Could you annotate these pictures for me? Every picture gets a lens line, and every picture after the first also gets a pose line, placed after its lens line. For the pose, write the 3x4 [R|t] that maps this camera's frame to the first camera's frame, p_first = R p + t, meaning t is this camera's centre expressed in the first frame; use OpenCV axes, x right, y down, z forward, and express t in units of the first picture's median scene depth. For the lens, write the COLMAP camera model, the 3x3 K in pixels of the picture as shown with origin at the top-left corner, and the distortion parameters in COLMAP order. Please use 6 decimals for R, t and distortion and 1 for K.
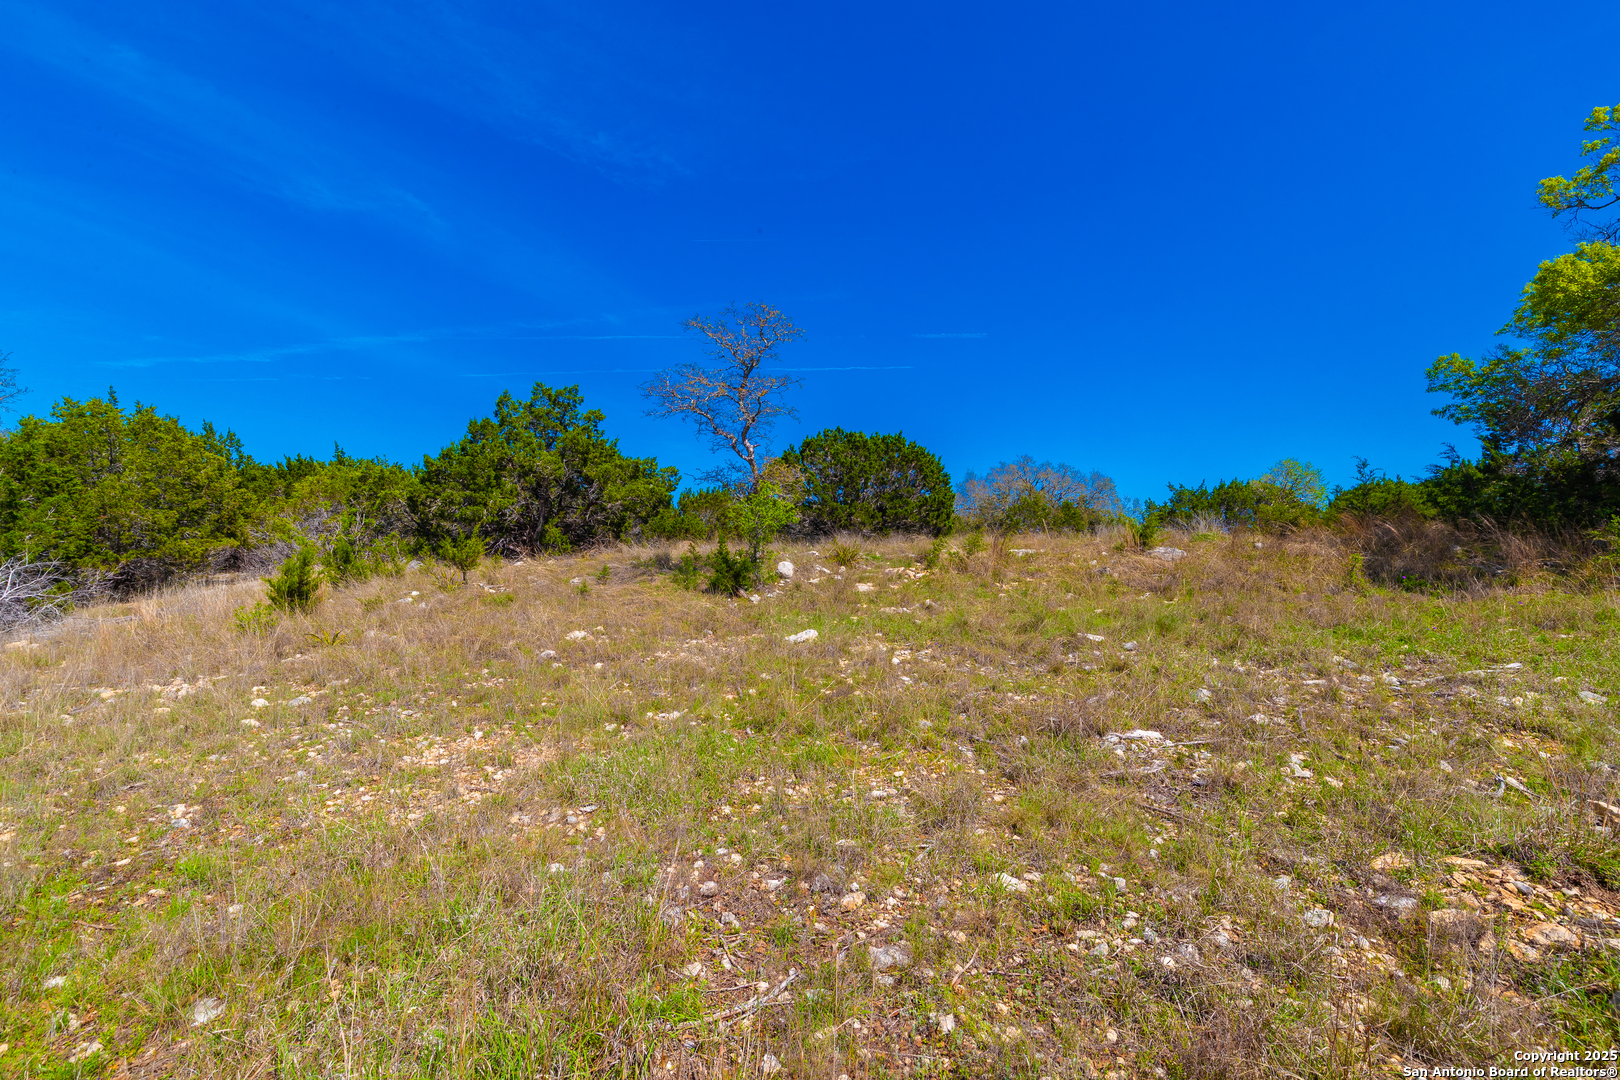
lens RADIAL K [[724.3, 0, 817.4], [0, 724.3, 529.3], [0, 0, 1]] dist [0.004094, -0.001598]
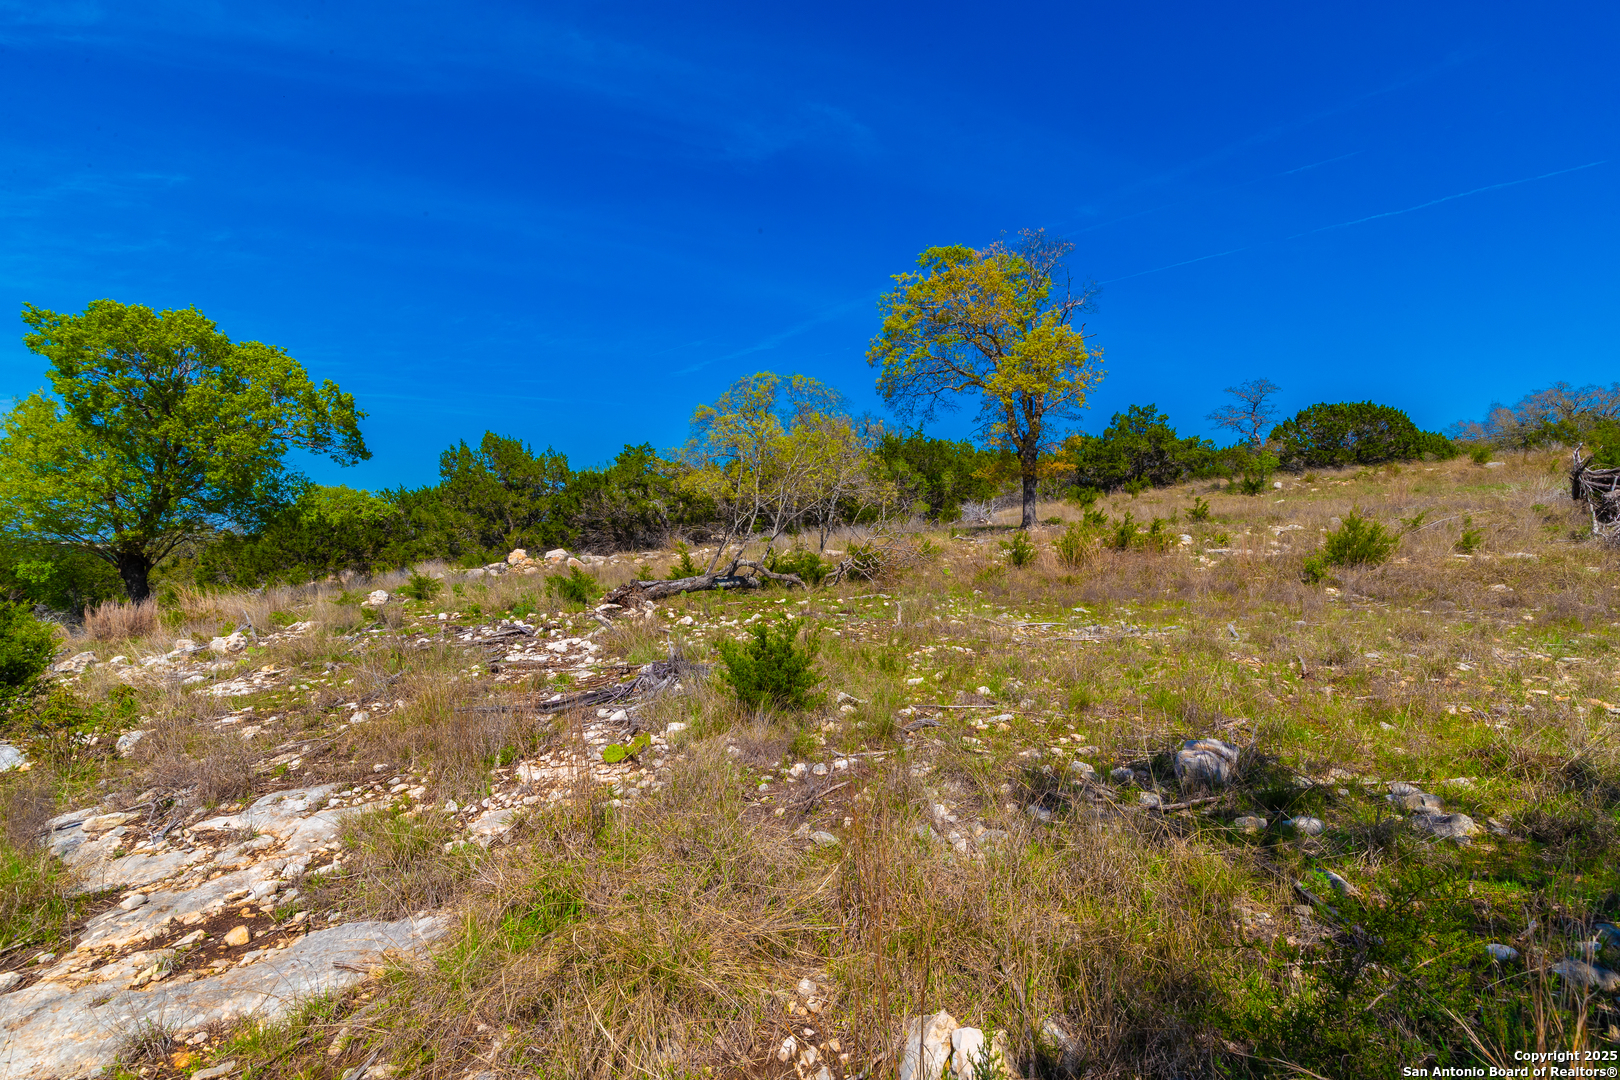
lens RADIAL K [[724.3, 0, 810.8], [0, 724.3, 530.3], [0, 0, 1]] dist [0.004094, -0.001598]
pose [[0.789988, -0.030751, -0.612351, 0.123028], [0.068348, 0.996933, 0.038111, 0.004023], [0.609301, -0.071960, 0.789667, -1.126569]]
